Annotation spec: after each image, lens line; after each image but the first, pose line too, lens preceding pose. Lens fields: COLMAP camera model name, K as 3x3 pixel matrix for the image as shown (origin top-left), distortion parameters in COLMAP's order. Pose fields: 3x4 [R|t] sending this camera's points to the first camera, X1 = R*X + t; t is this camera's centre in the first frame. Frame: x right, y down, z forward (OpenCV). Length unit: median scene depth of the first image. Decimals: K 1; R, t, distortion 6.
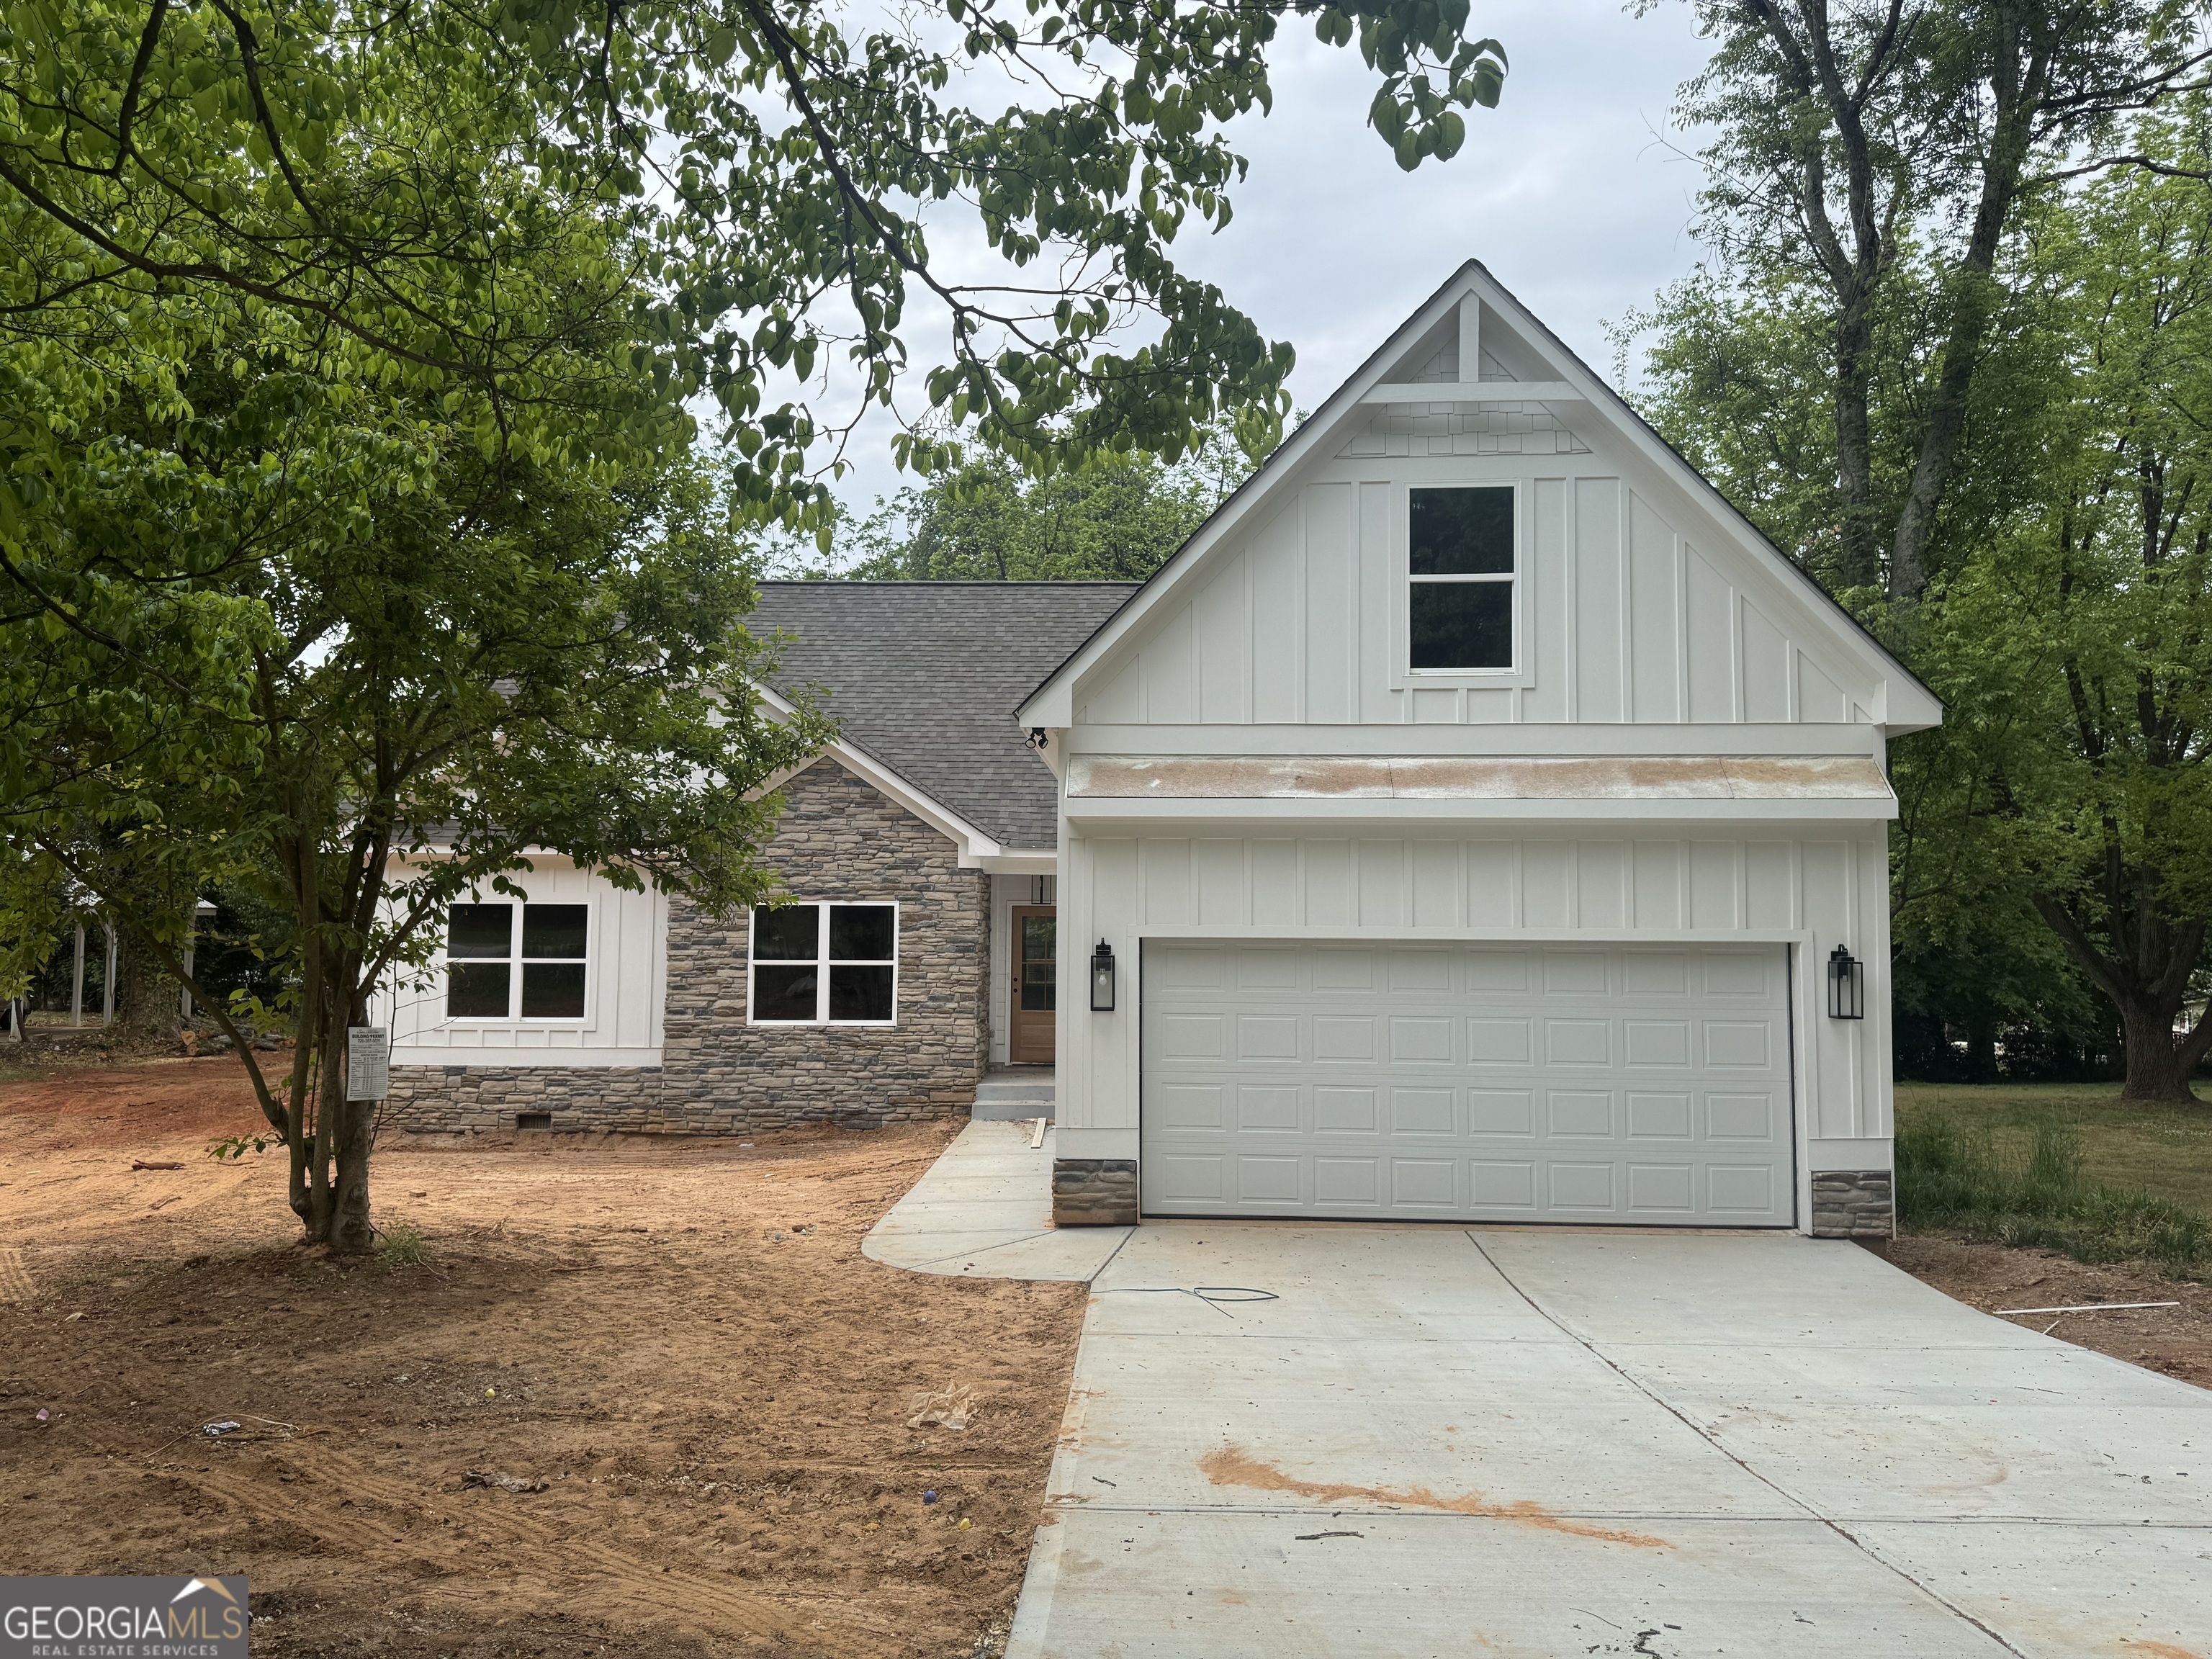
lens RADIAL K [[1552.1, 0, 1113.5], [0, 1552.1, 839.8], [0, 0, 1]] dist [0.154841, -0.259862]
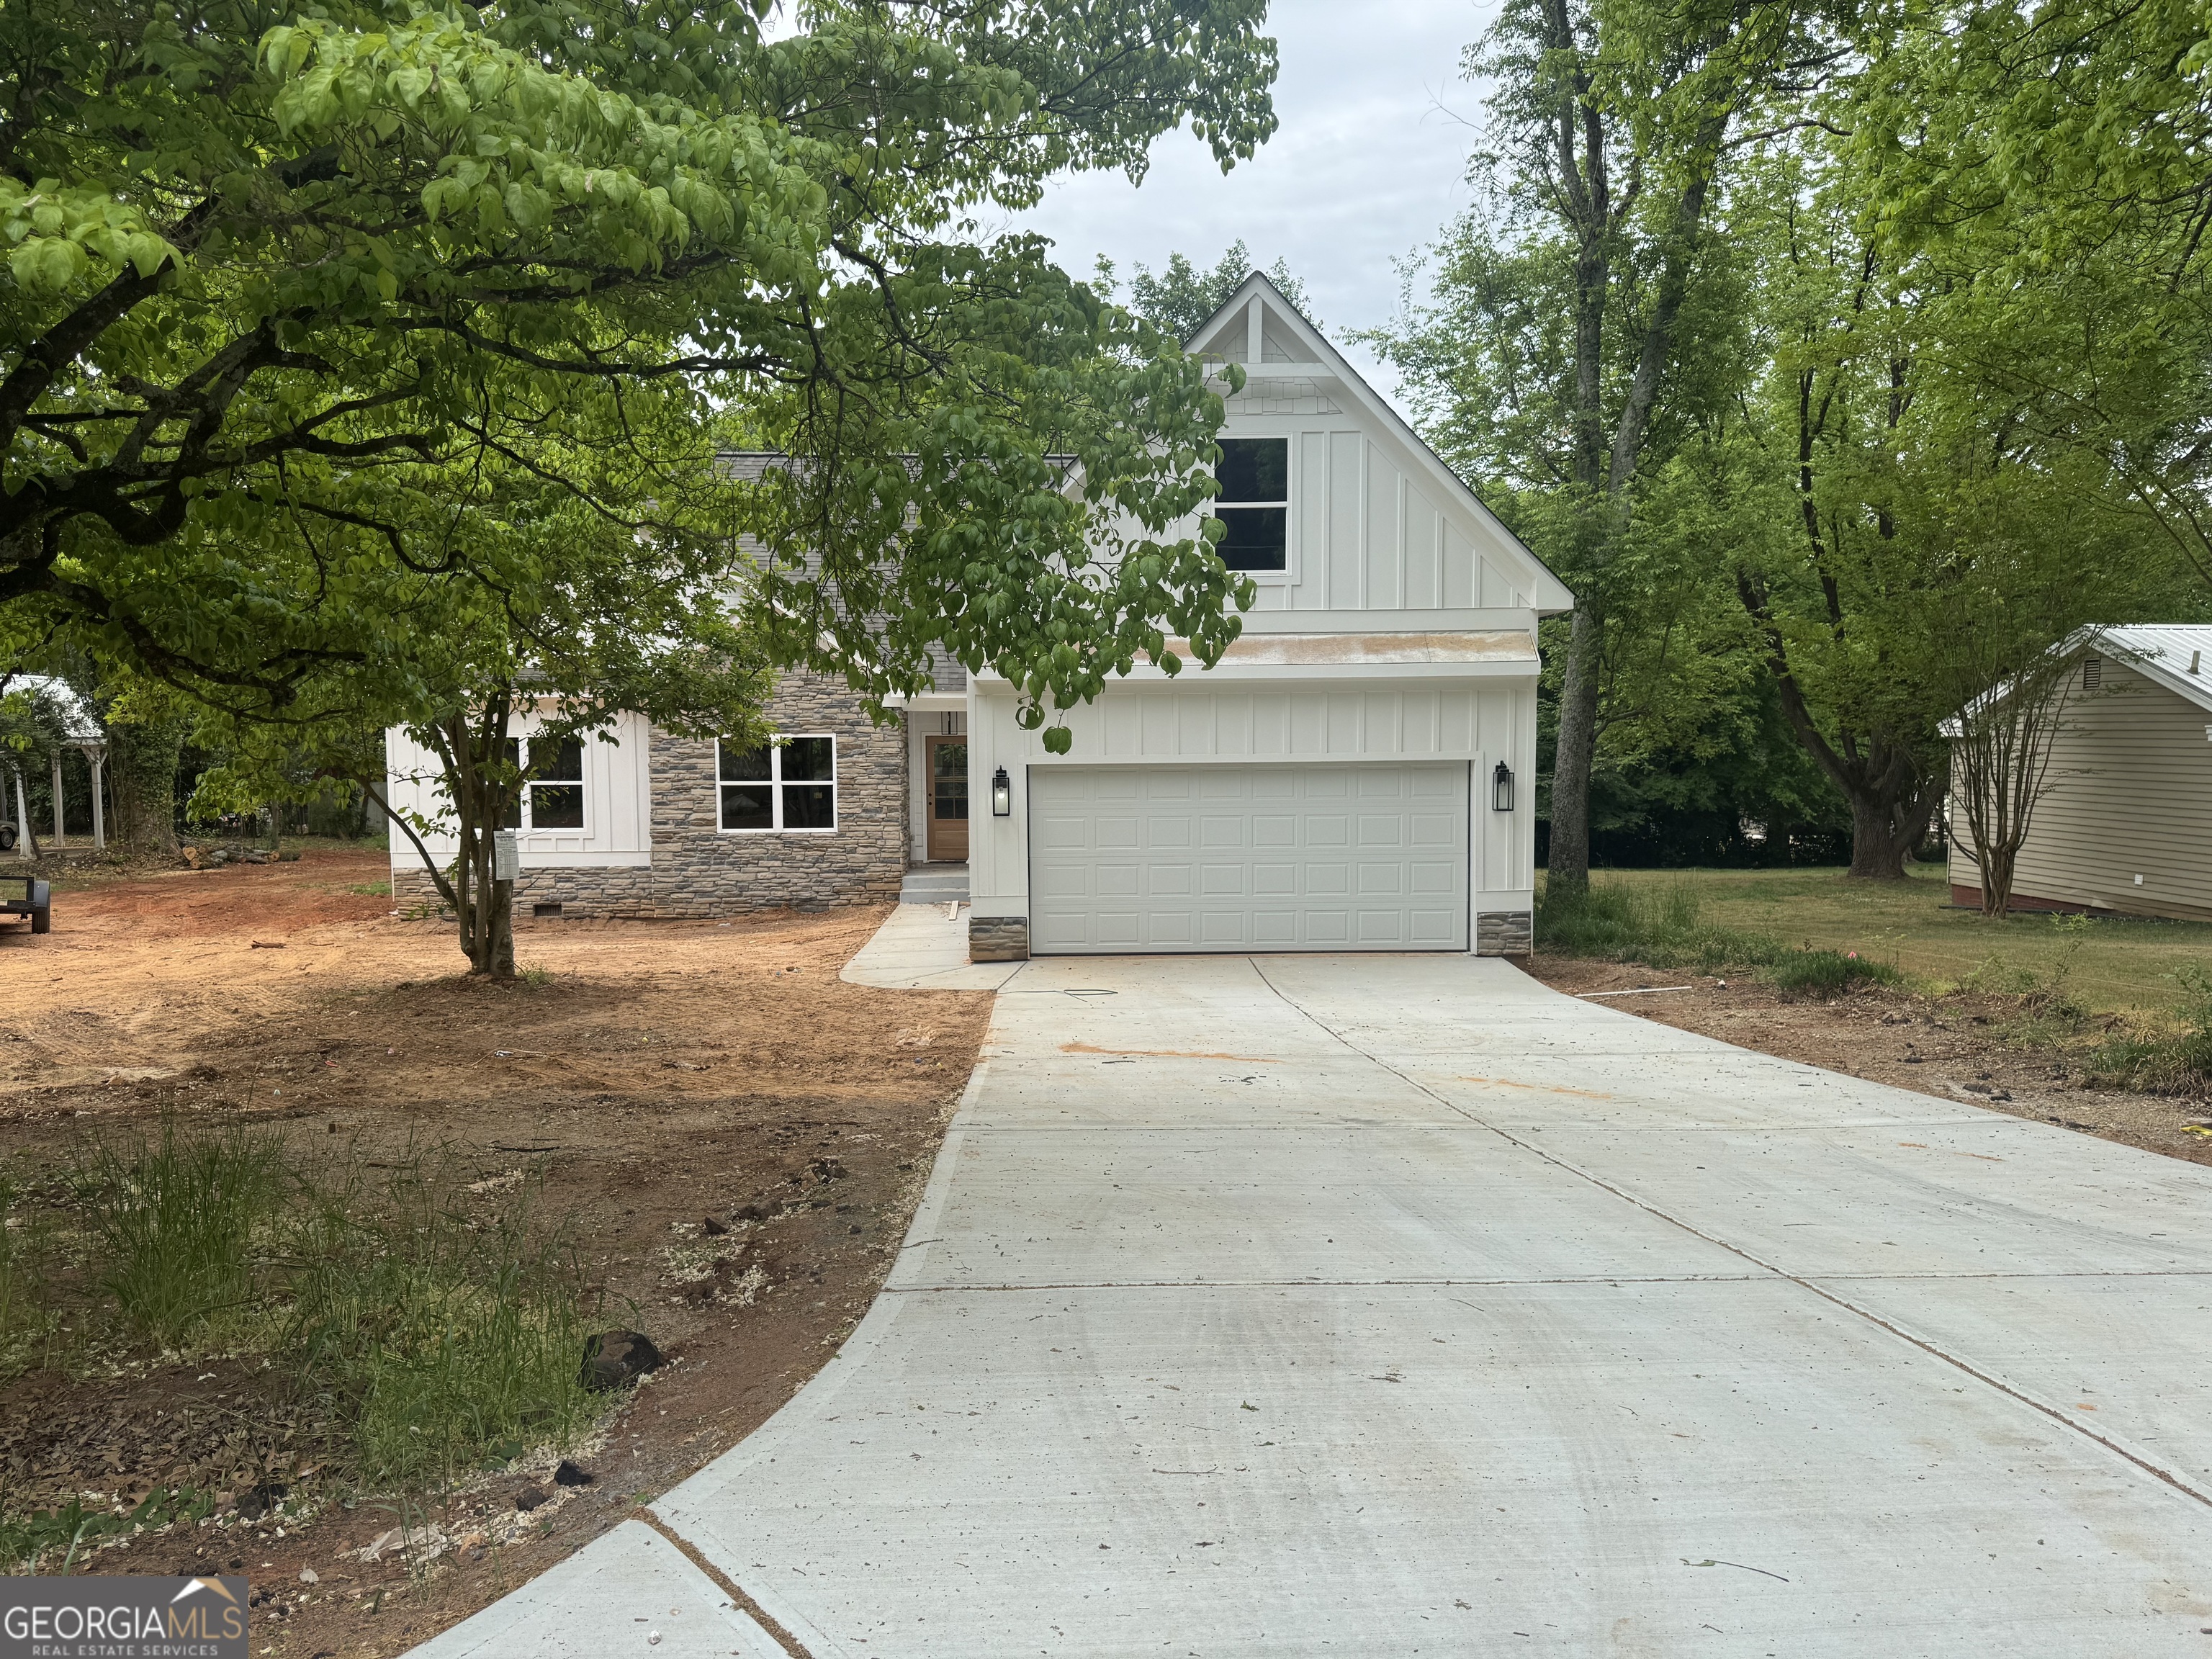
lens RADIAL K [[1552.1, 0, 1113.5], [0, 1552.1, 839.8], [0, 0, 1]] dist [0.154841, -0.259862]
pose [[0.997652, -0.016613, 0.066442, 0.000439], [0.008540, 0.992738, 0.119992, -0.025393], [-0.067953, -0.119143, 0.990549, -0.278428]]
